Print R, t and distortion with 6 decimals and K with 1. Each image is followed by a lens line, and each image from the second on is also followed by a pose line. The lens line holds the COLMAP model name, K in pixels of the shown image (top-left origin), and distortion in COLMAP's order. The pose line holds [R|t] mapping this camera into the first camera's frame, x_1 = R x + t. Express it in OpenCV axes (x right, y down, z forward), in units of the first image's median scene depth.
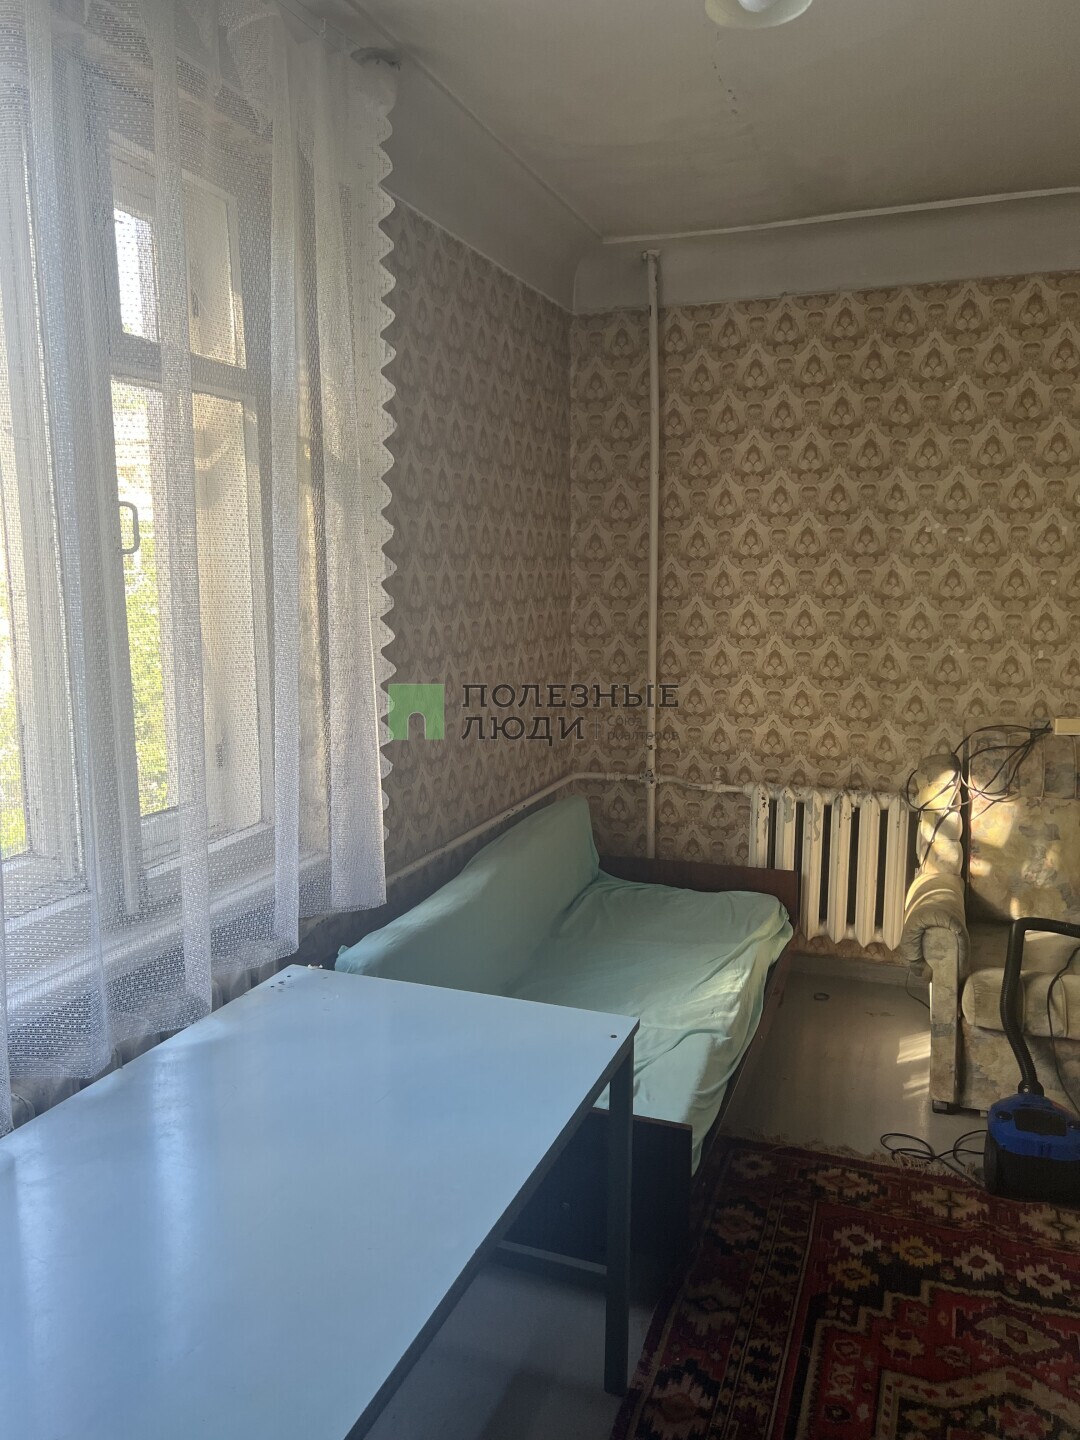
lens RADIAL K [[1097.0, 0, 540.0], [0, 1097.0, 720.0], [0, 0, 1]] dist [0.006196, -0.000006]
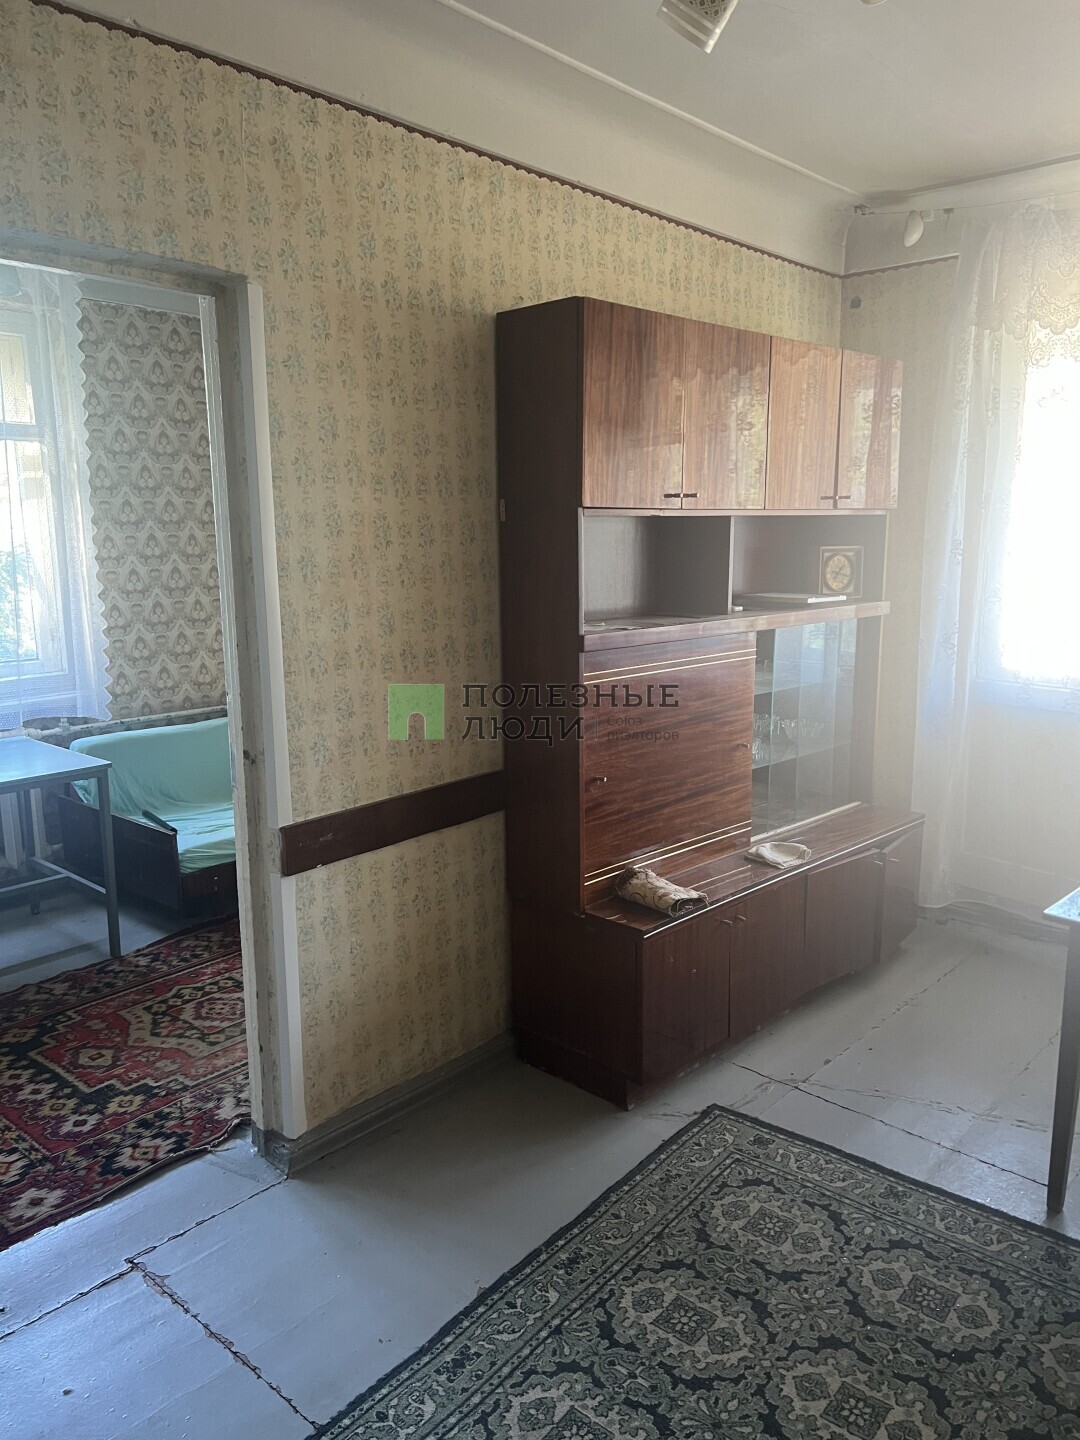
lens RADIAL K [[1046.2, 0, 538.8], [0, 1046.2, 735.9], [0, 0, 1]] dist [-0.021498, -0.004799]
pose [[-0.923929, -0.067890, 0.376493, -0.391438], [0.062921, 0.943759, 0.324591, -0.169664], [-0.377355, 0.323588, -0.867695, 1.179235]]
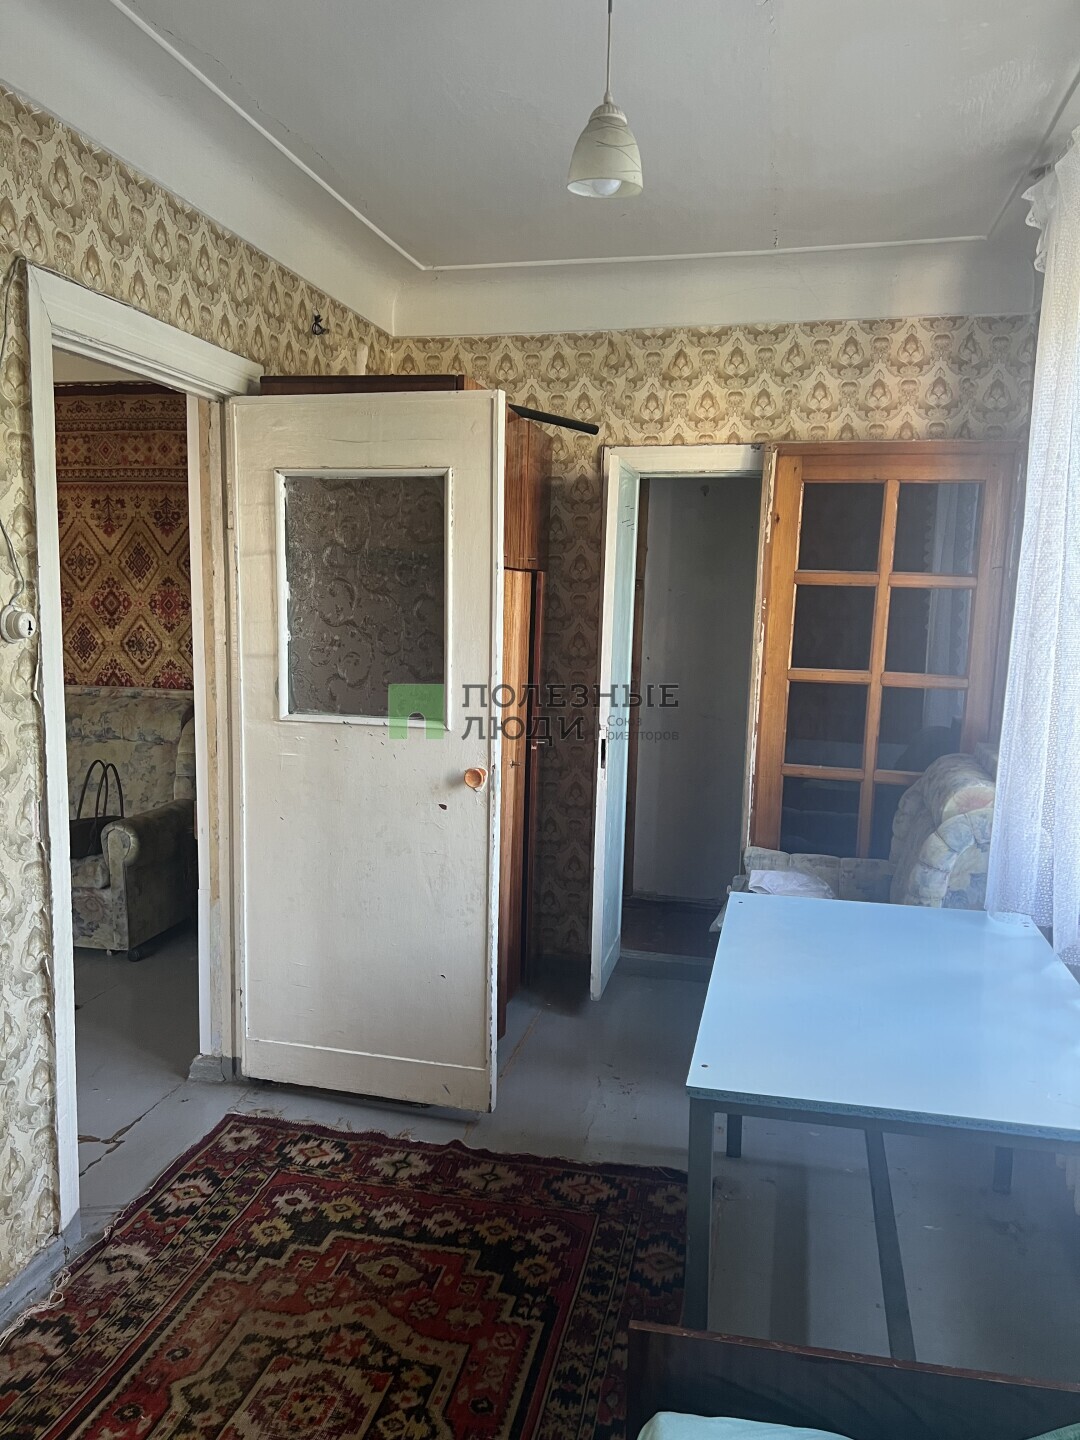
lens RADIAL K [[1092.1, 0, 520.9], [0, 1092.1, 715.2], [0, 0, 1]] dist [0.048130, 0.000185]
pose [[0.994403, -0.000151, 0.105657, 0.286950], [0.003244, 0.999571, -0.029102, 0.016208], [-0.105607, 0.029282, 0.993977, -0.096344]]
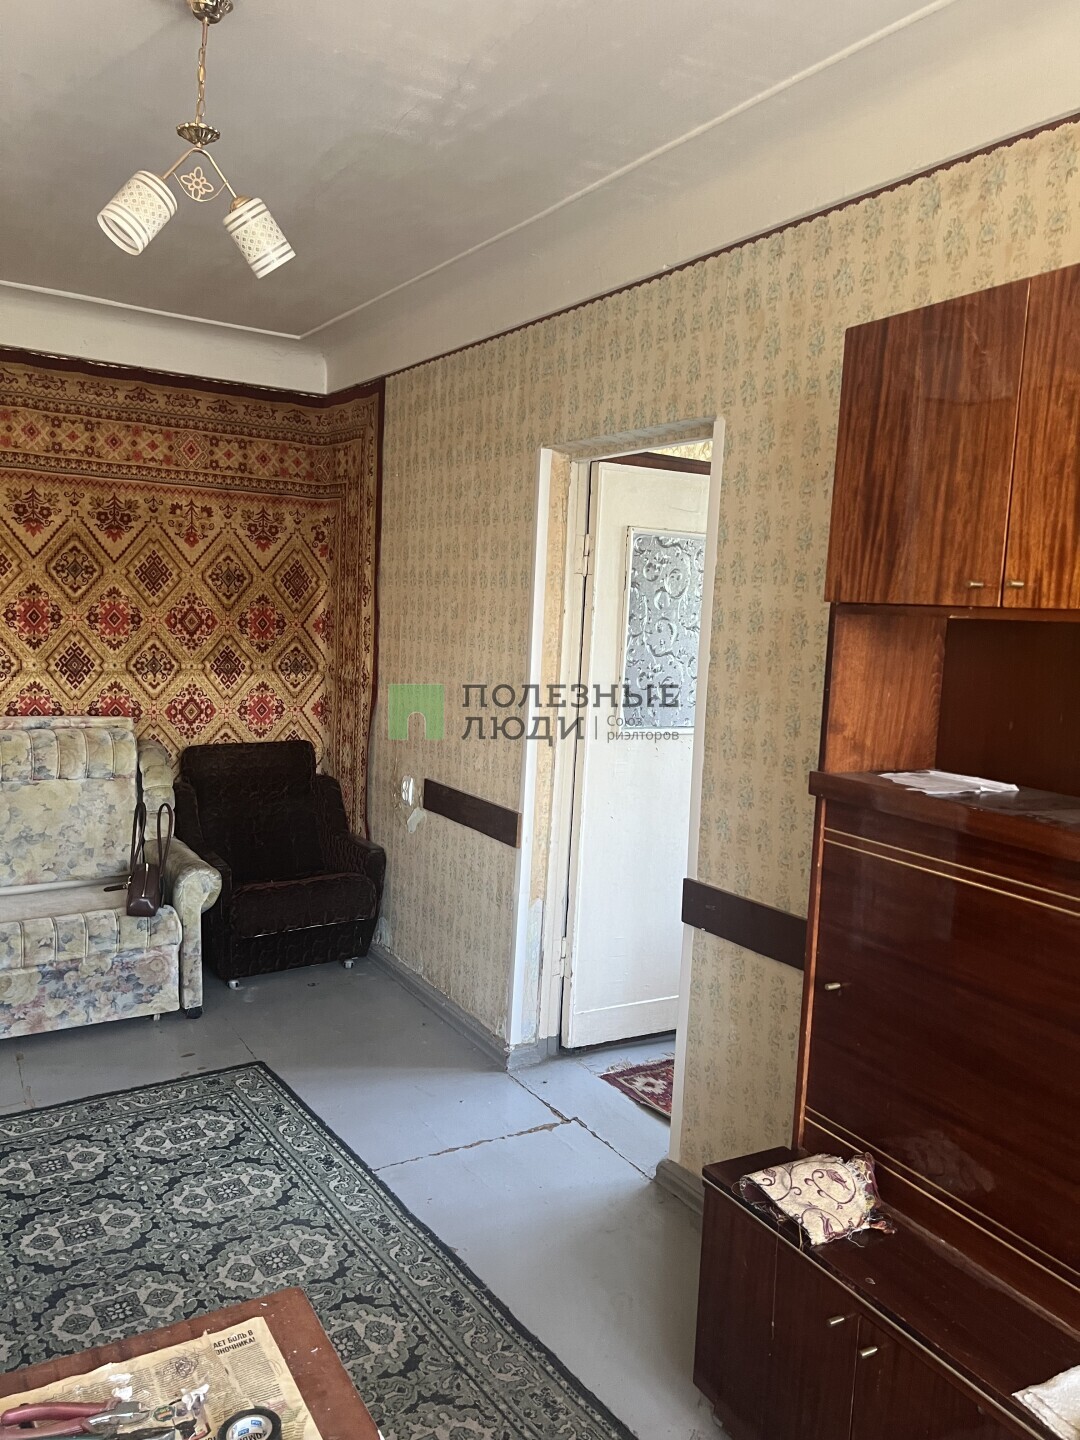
lens RADIAL K [[1060.4, 0, 540.0], [0, 1060.4, 720.0], [0, 0, 1]] dist [0.006282, -0.002993]
pose [[0.614317, -0.054713, 0.787160, -0.673244], [0.071750, 0.997334, 0.013326, -0.037665], [-0.785790, 0.048293, 0.616605, 0.251573]]
